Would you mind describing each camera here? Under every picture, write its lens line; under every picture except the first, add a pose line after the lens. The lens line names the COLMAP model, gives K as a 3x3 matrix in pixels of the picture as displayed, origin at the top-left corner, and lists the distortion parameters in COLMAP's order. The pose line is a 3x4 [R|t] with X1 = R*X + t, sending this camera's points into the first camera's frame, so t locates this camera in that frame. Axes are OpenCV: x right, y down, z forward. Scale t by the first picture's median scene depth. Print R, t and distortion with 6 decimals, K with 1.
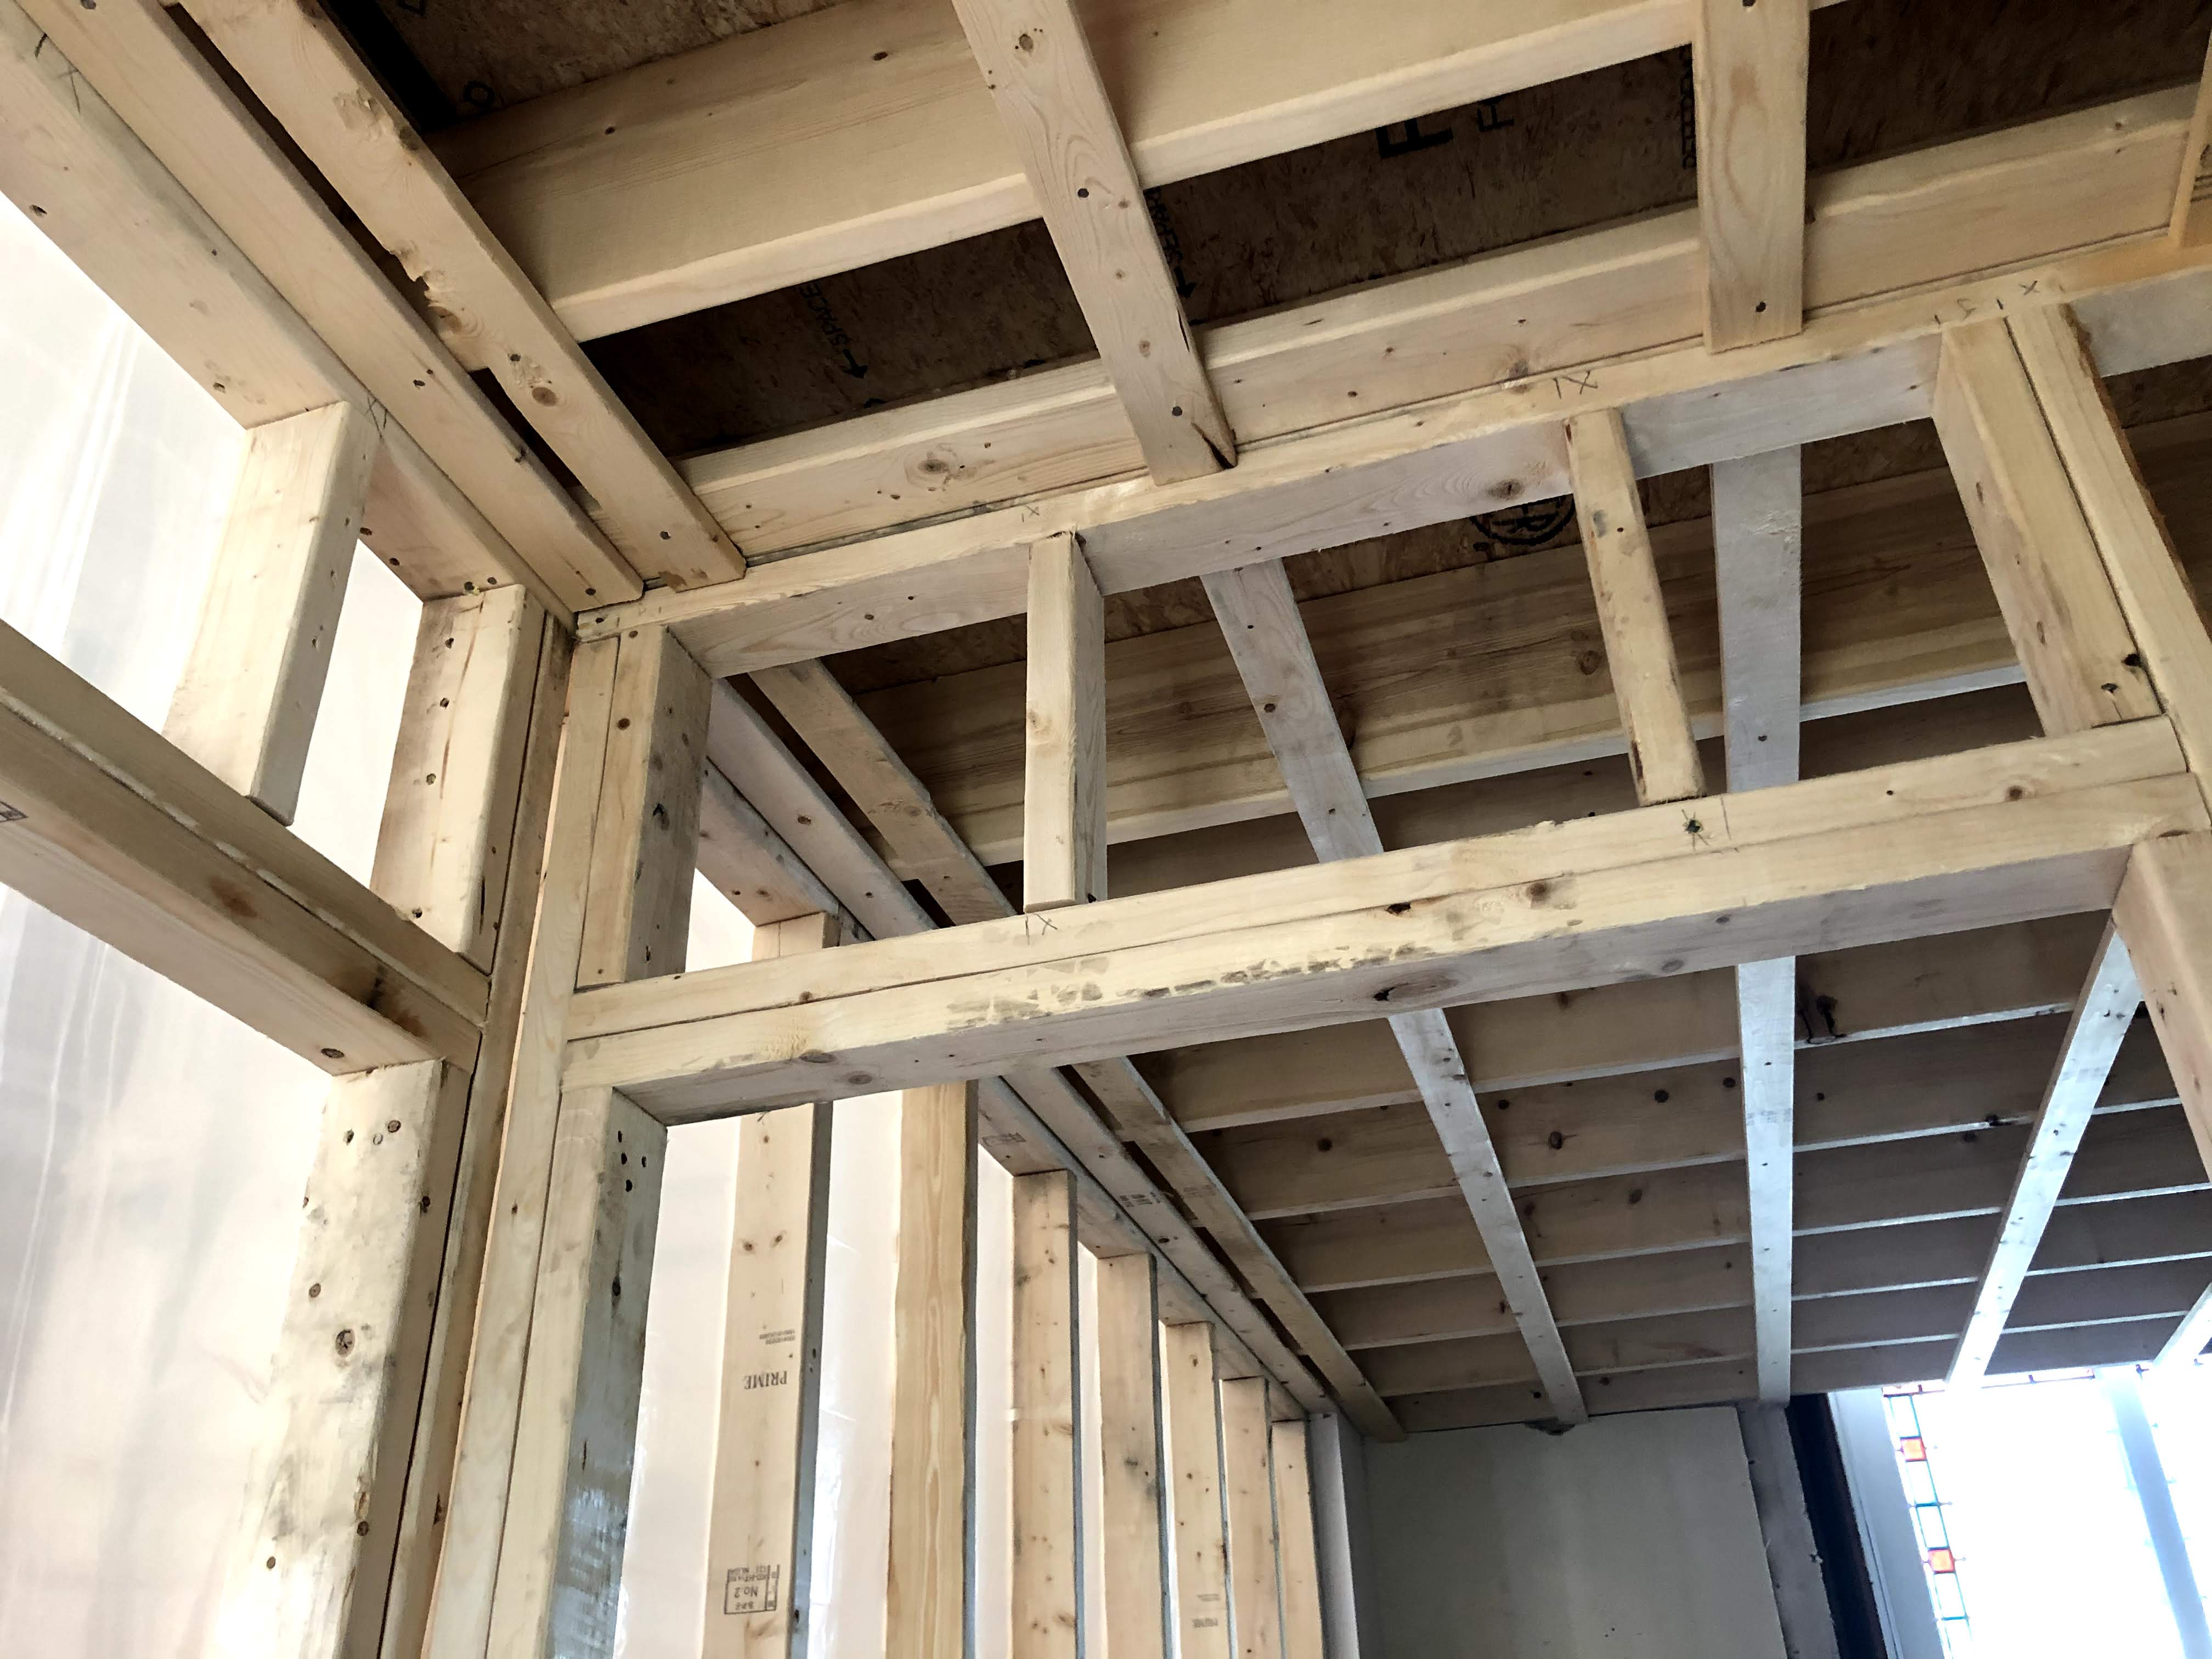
lens RADIAL K [[1809.1, 0, 1115.4], [0, 1809.1, 800.5], [0, 0, 1]] dist [0.005219, 0.009299]
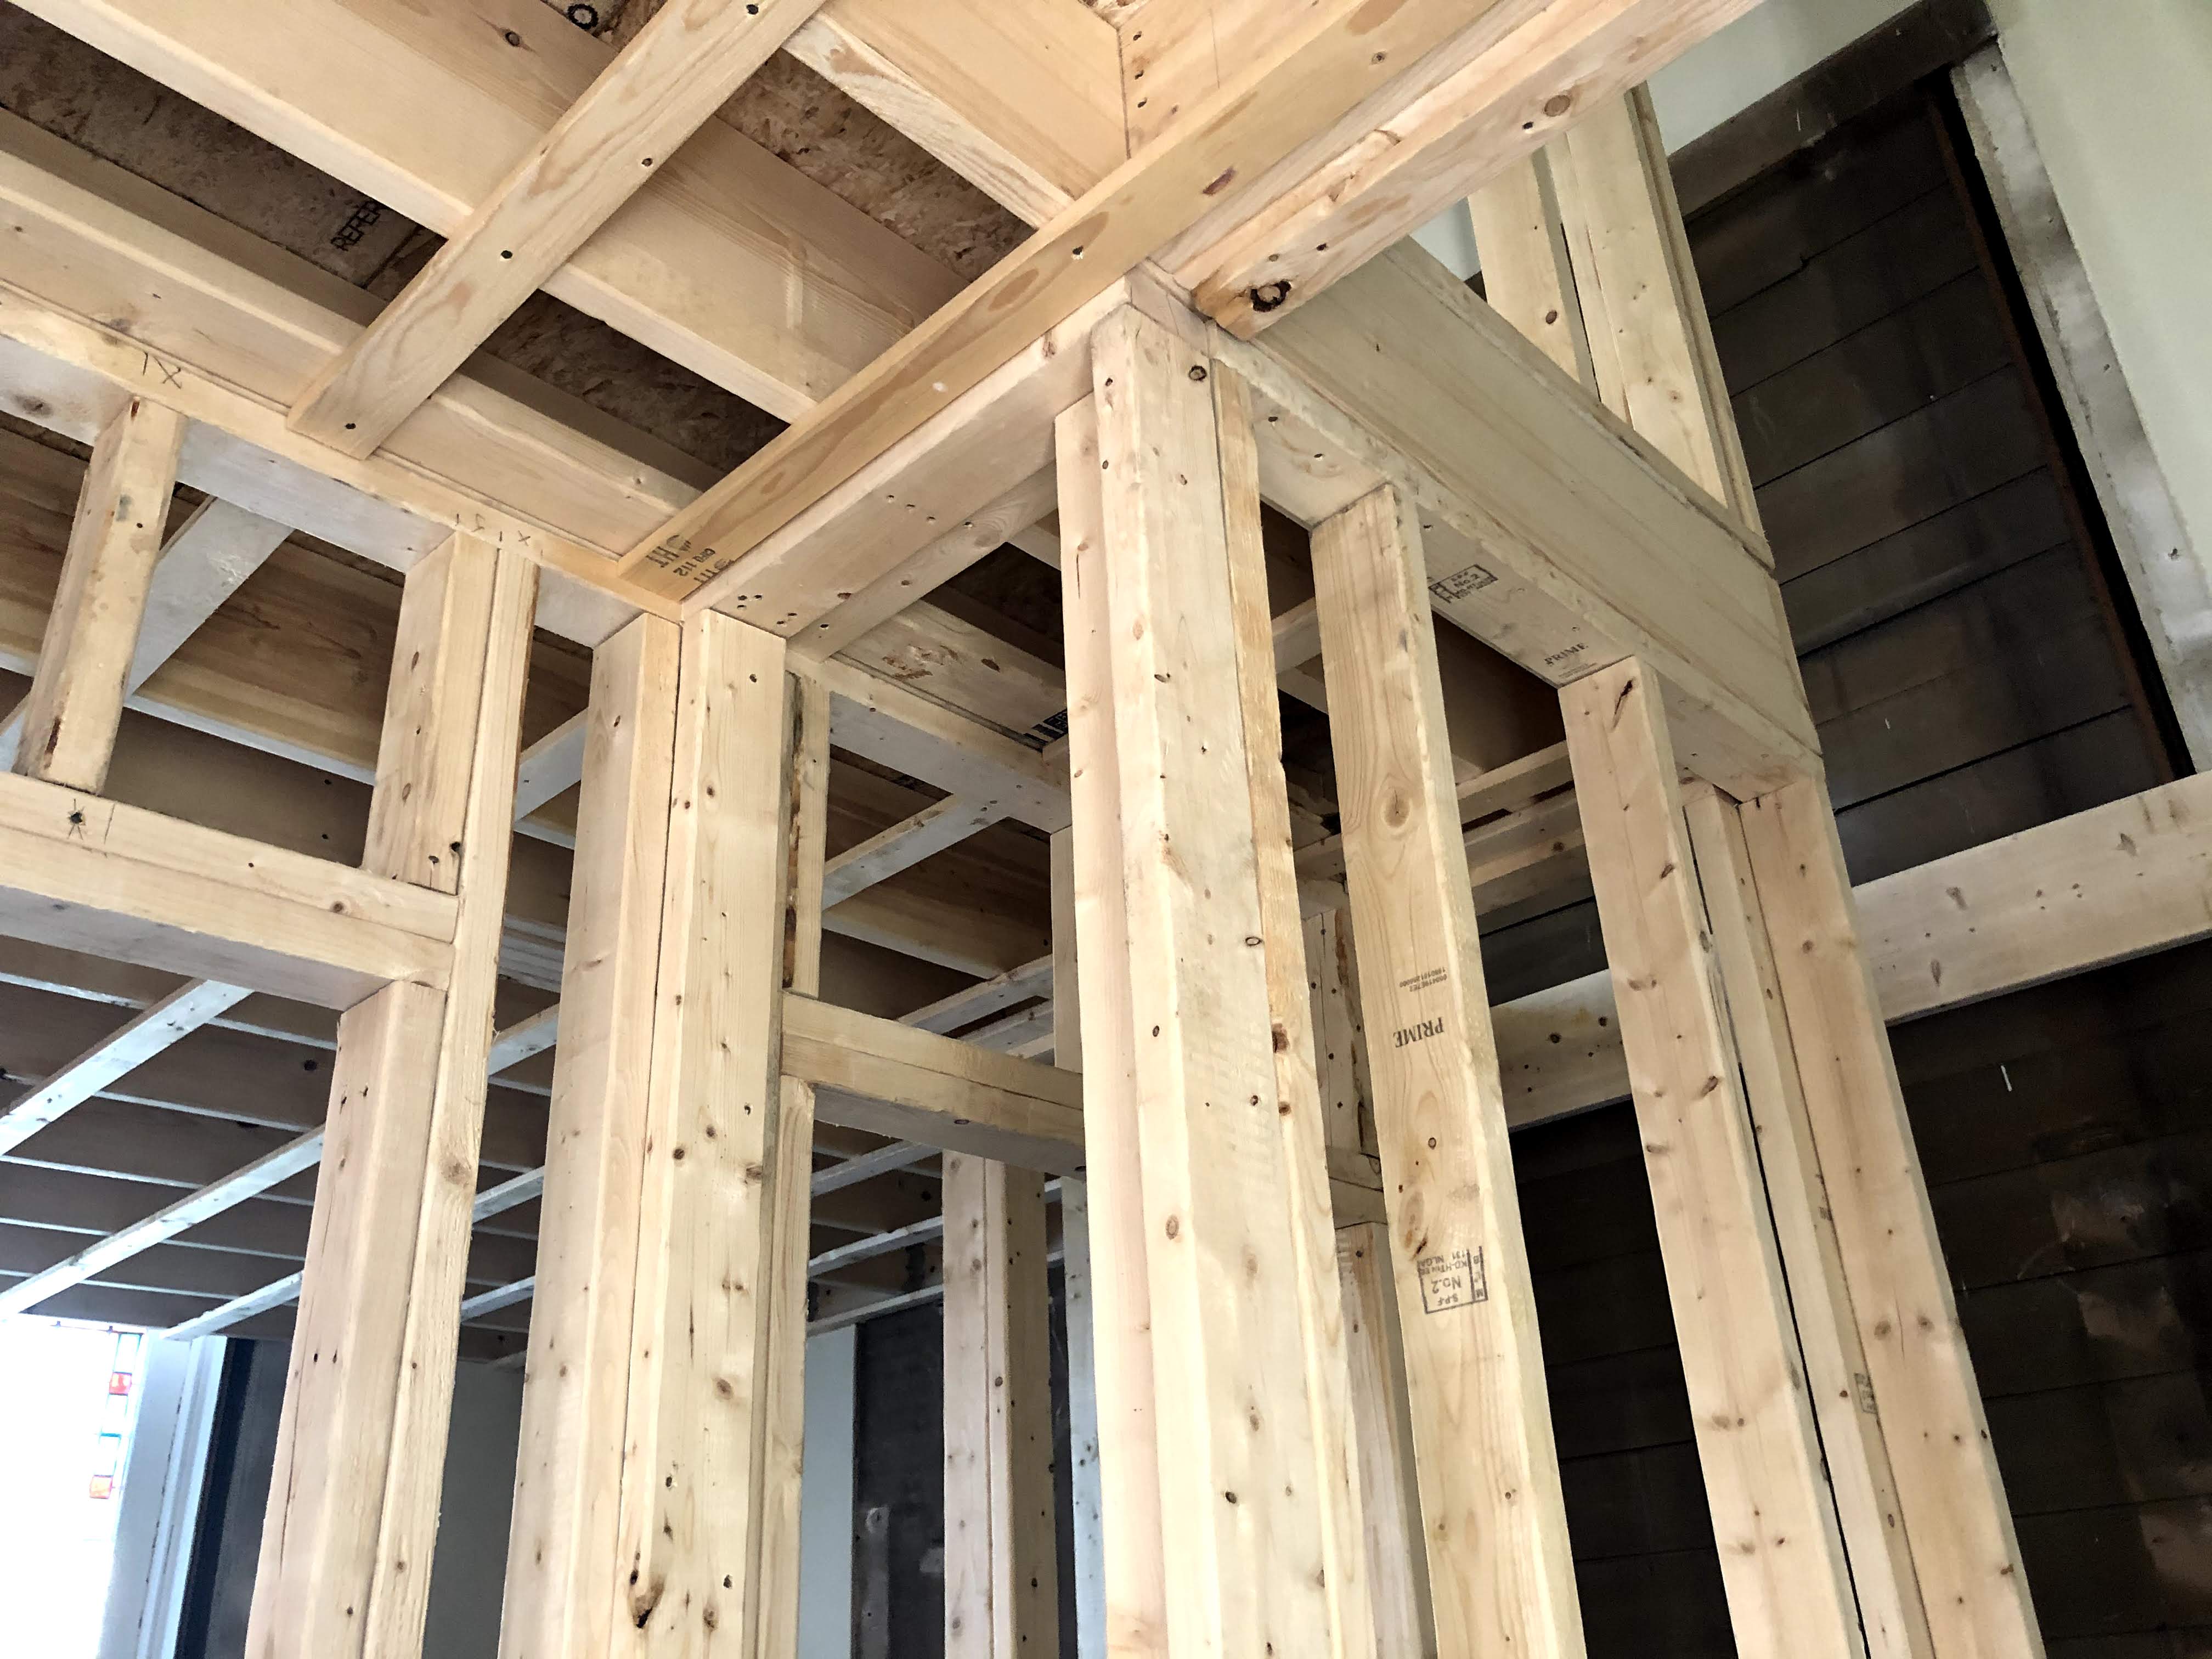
lens RADIAL K [[1809.1, 0, 1115.4], [0, 1809.1, 800.5], [0, 0, 1]] dist [0.005219, 0.009299]
pose [[0.447303, 0.415508, 0.792006, -0.238929], [-0.434518, 0.874962, -0.213626, -0.029305], [-0.781738, -0.248586, 0.571918, -0.097549]]
